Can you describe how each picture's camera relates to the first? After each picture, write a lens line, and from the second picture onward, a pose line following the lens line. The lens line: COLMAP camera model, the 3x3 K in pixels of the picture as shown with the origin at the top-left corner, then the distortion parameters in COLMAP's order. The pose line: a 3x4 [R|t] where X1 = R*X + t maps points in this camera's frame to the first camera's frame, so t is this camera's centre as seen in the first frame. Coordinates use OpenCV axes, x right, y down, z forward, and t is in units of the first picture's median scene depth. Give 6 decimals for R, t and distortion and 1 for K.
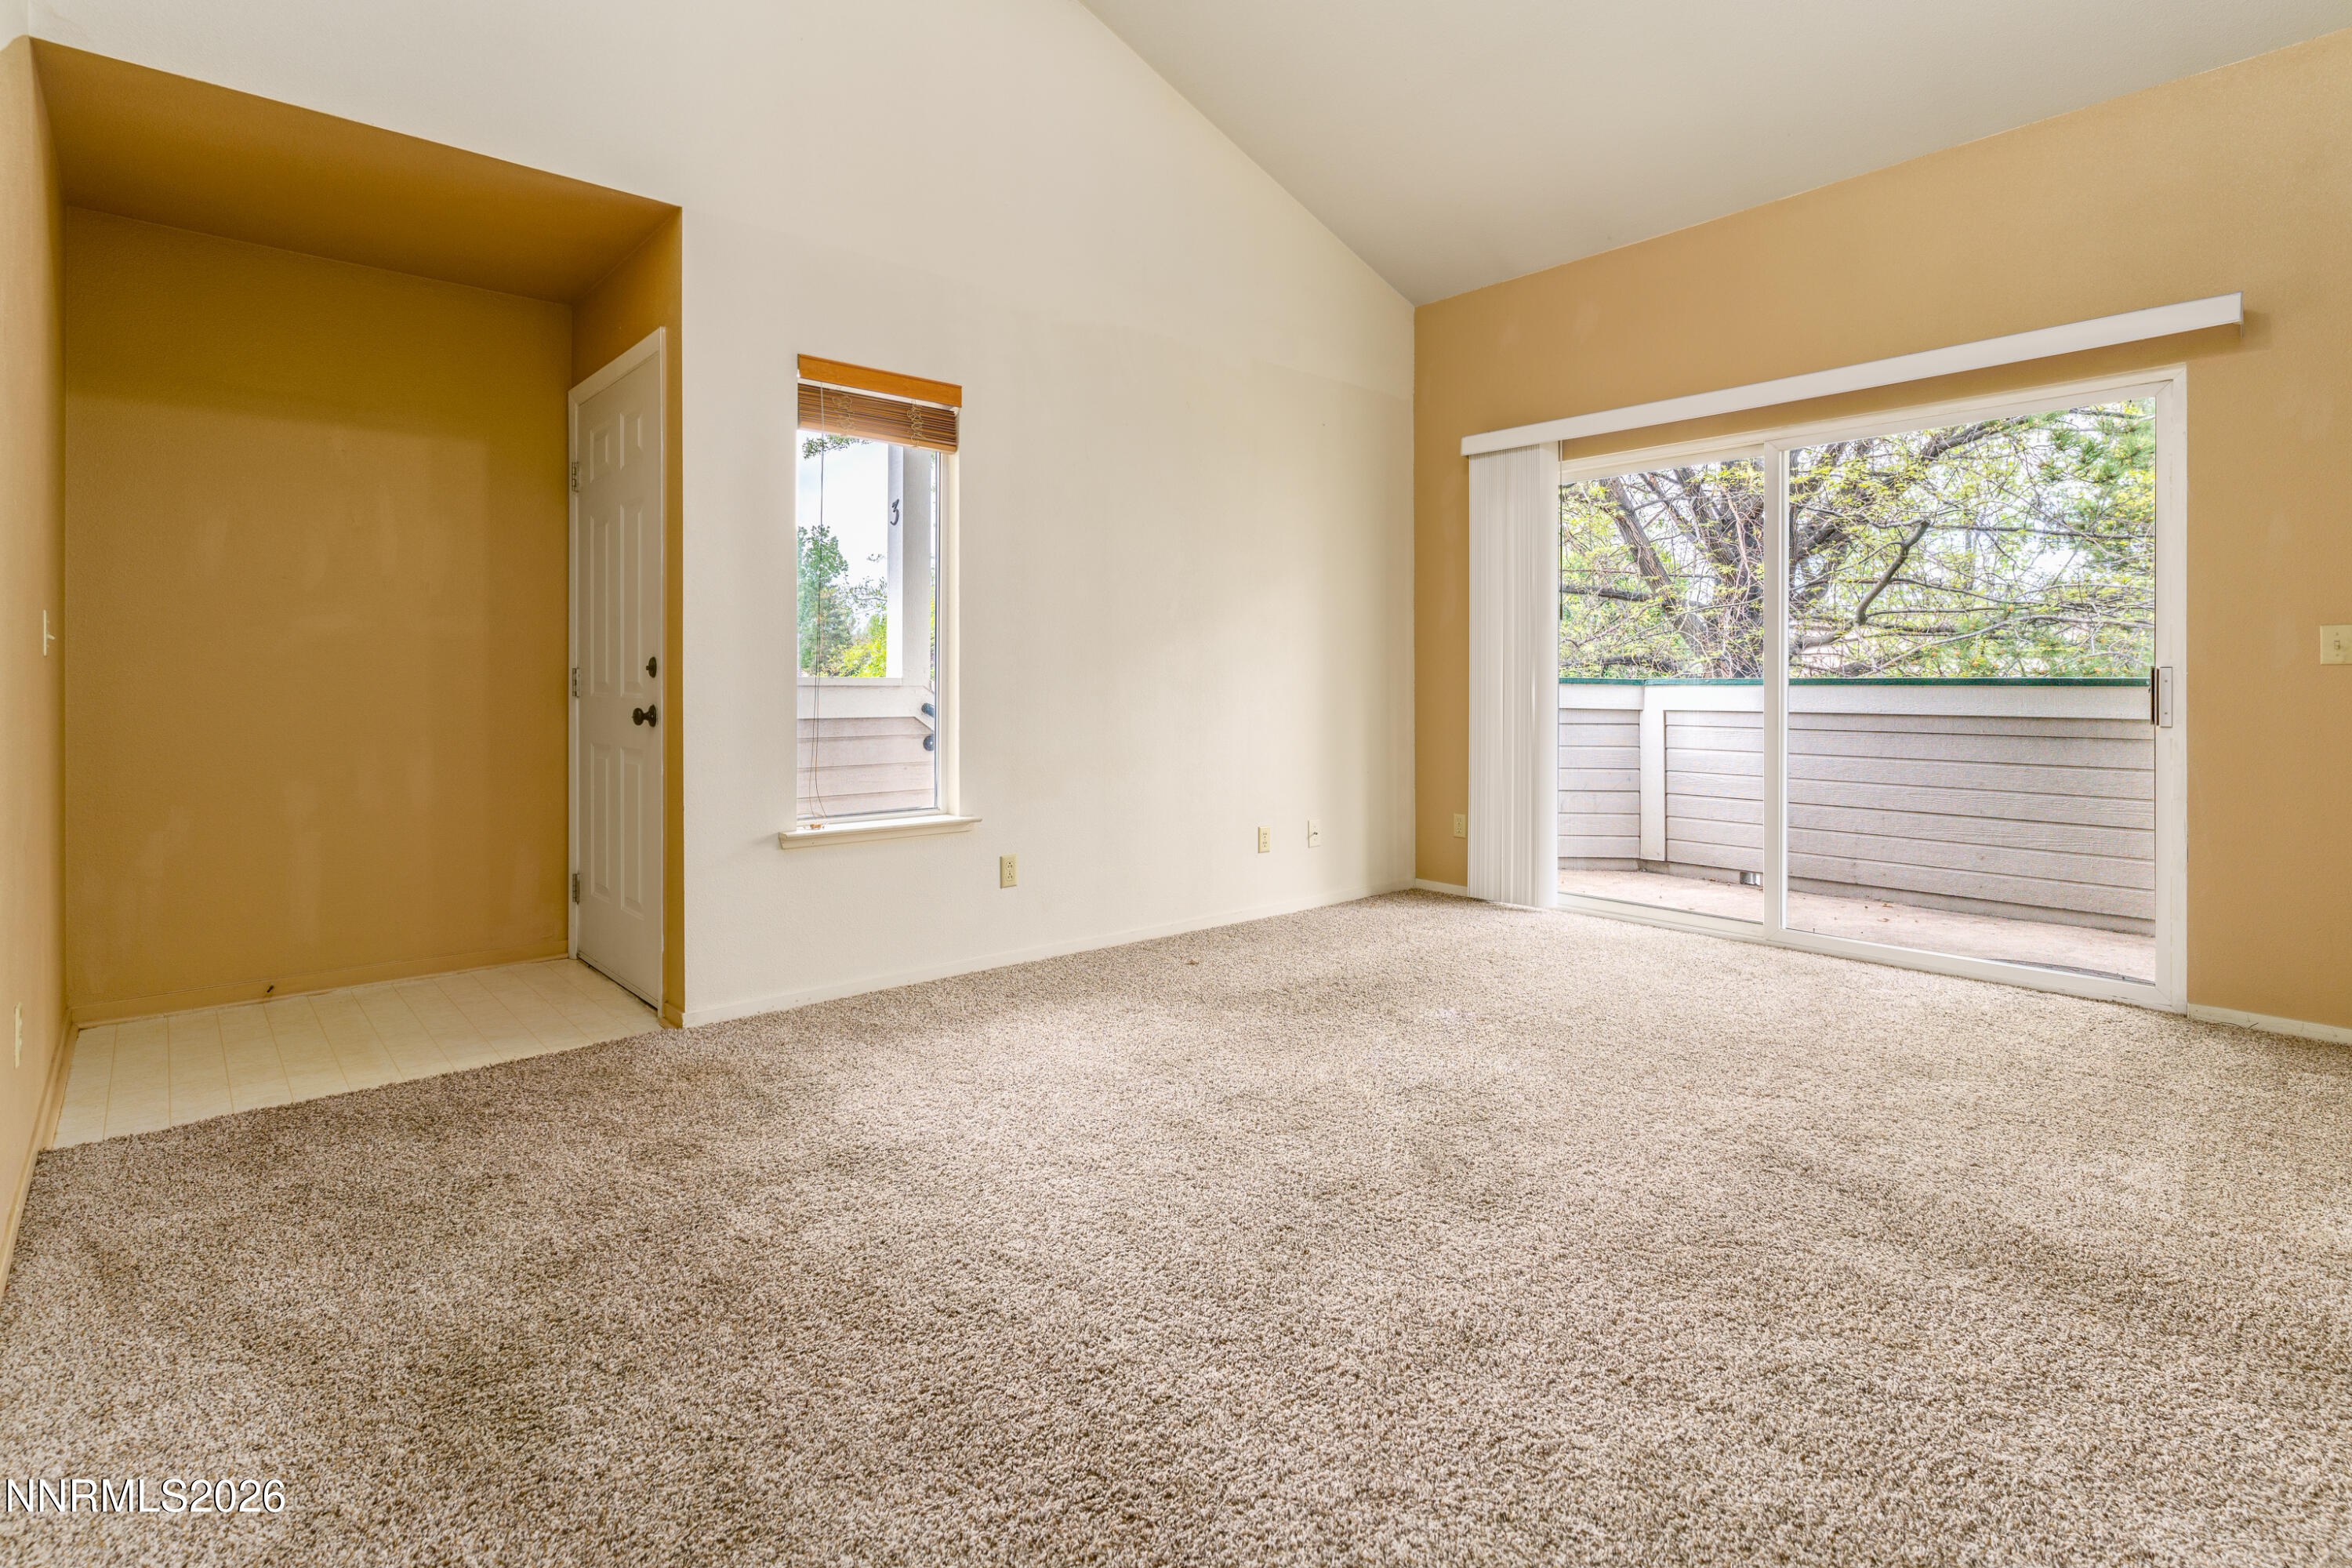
lens RADIAL K [[1150.1, 0, 1175.4], [0, 1150.1, 681.0], [0, 0, 1]] dist [-0.000096, 0.000381]
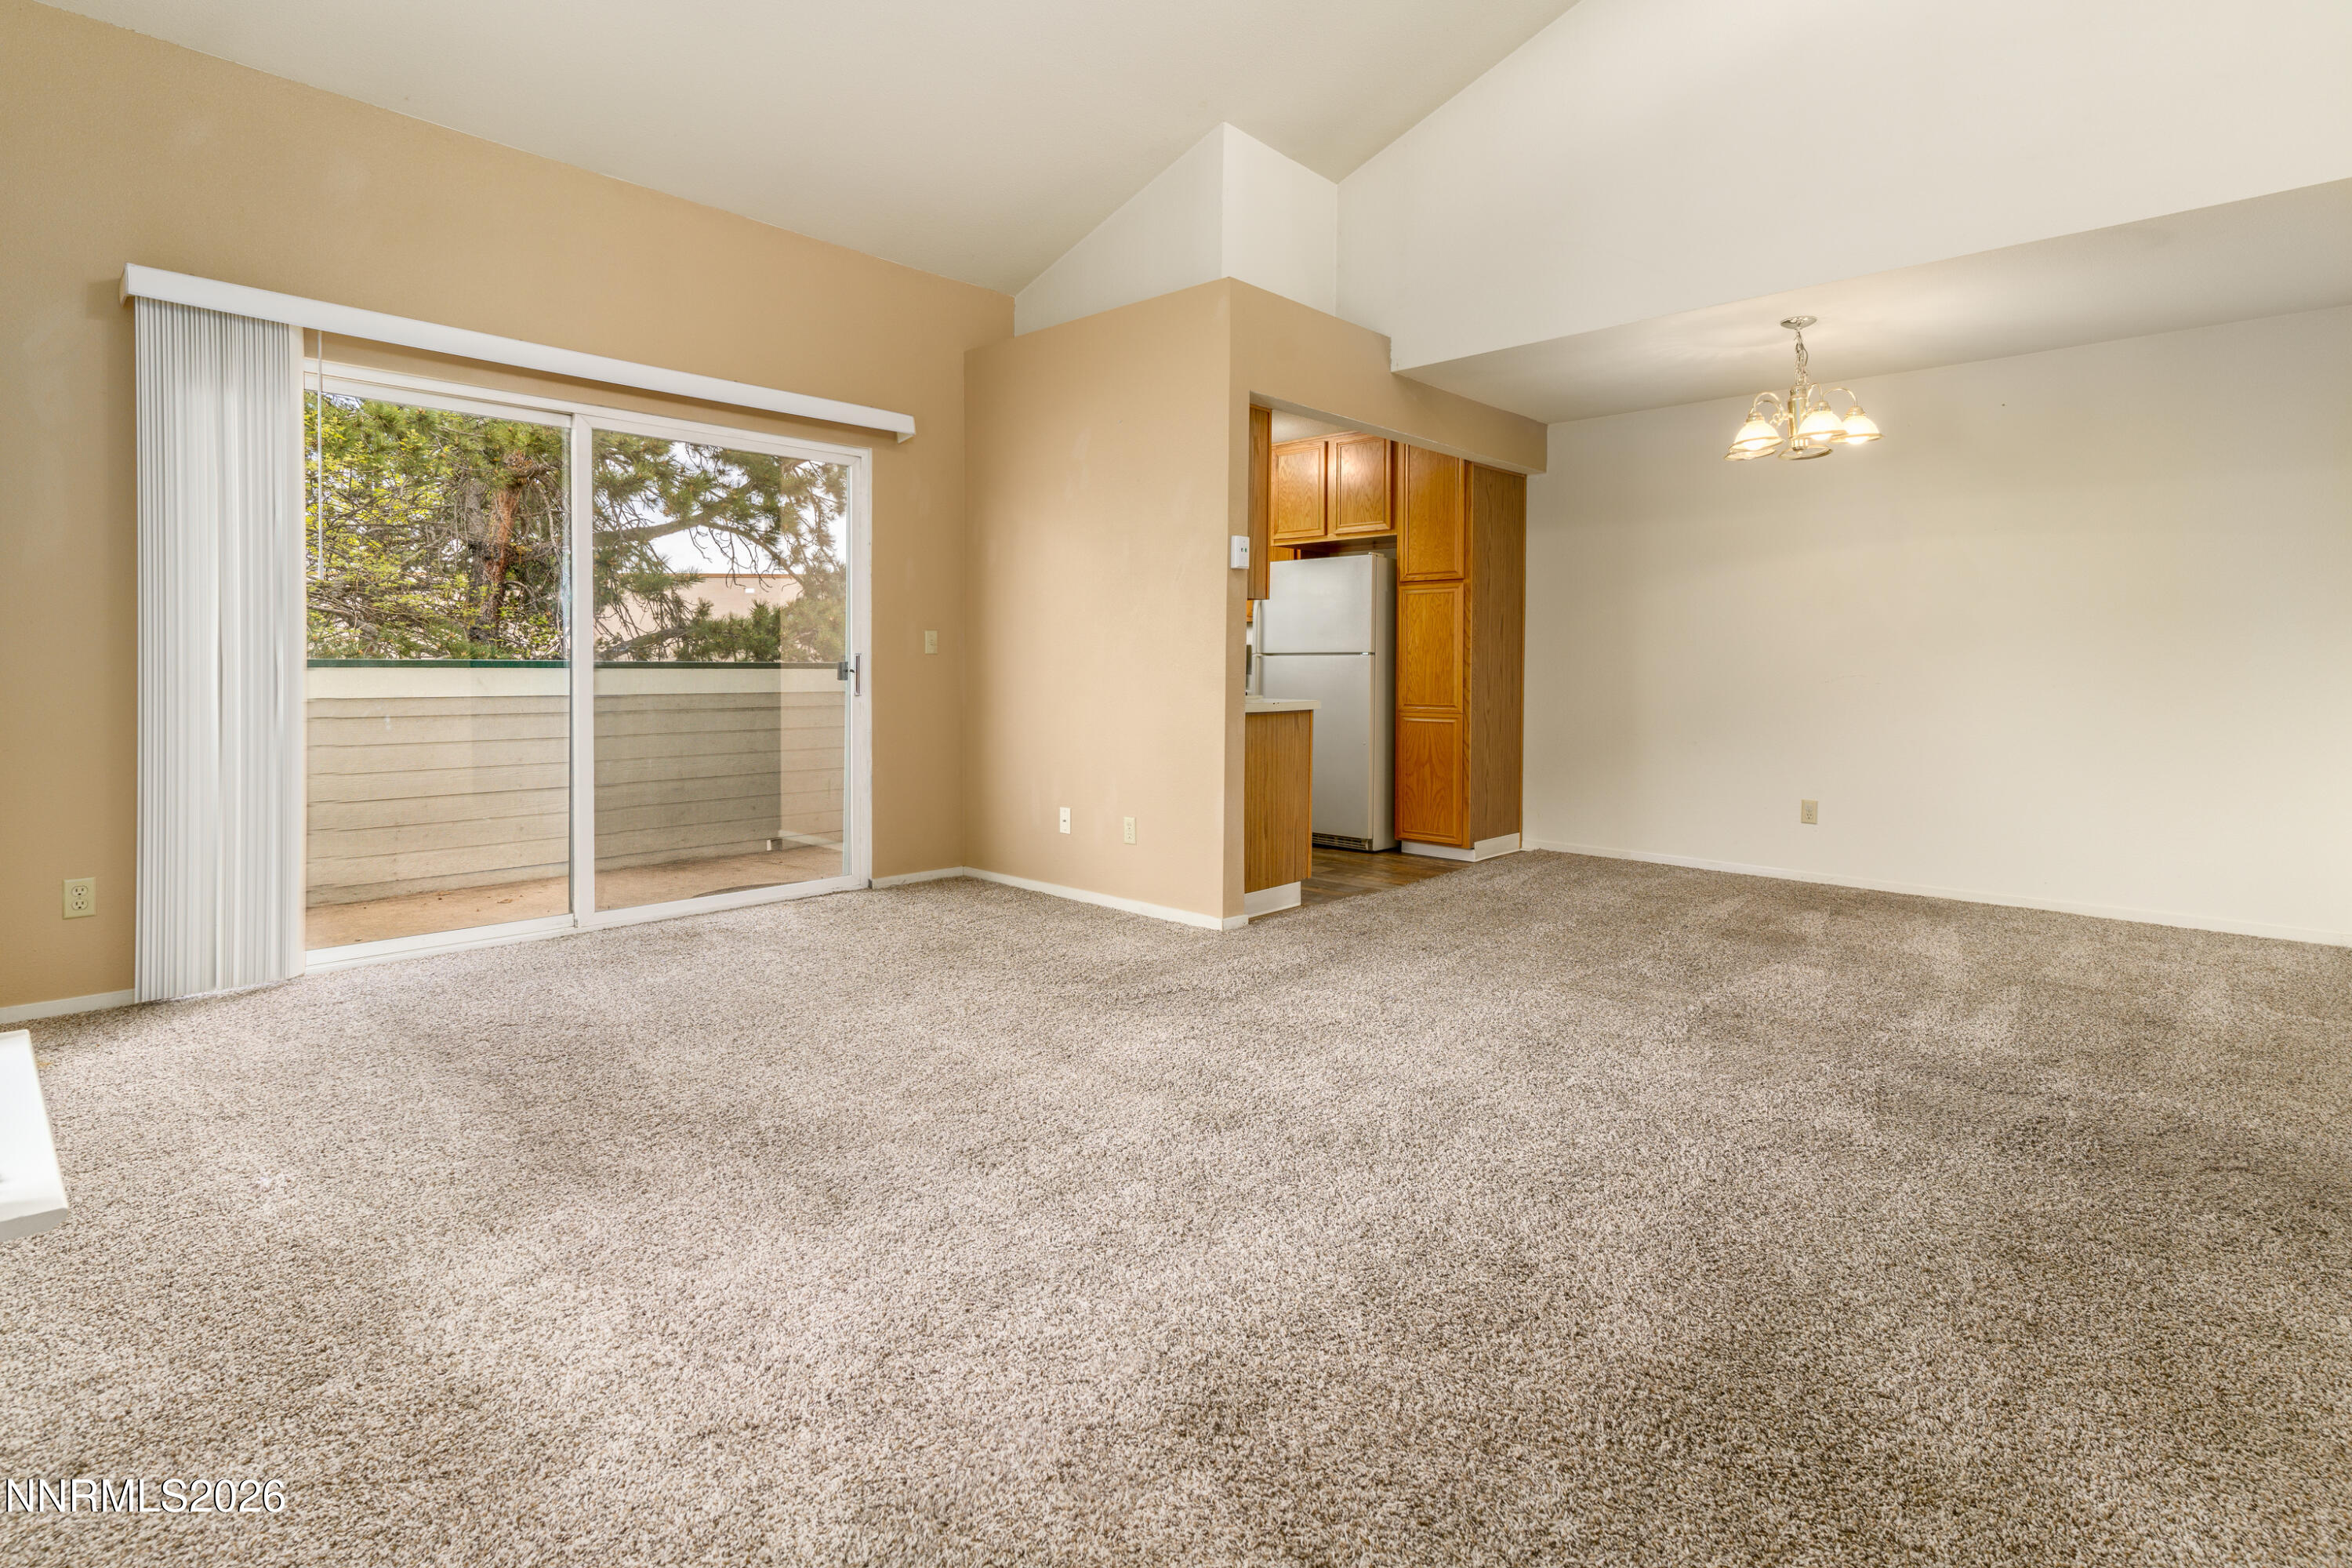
lens RADIAL K [[1150.1, 0, 1175.4], [0, 1150.1, 681.0], [0, 0, 1]] dist [-0.000096, 0.000381]
pose [[-0.097414, -0.015292, 0.995126, -0.560796], [-0.006755, 0.999869, 0.014704, -0.001060], [-0.995221, -0.005290, -0.097505, 0.667394]]
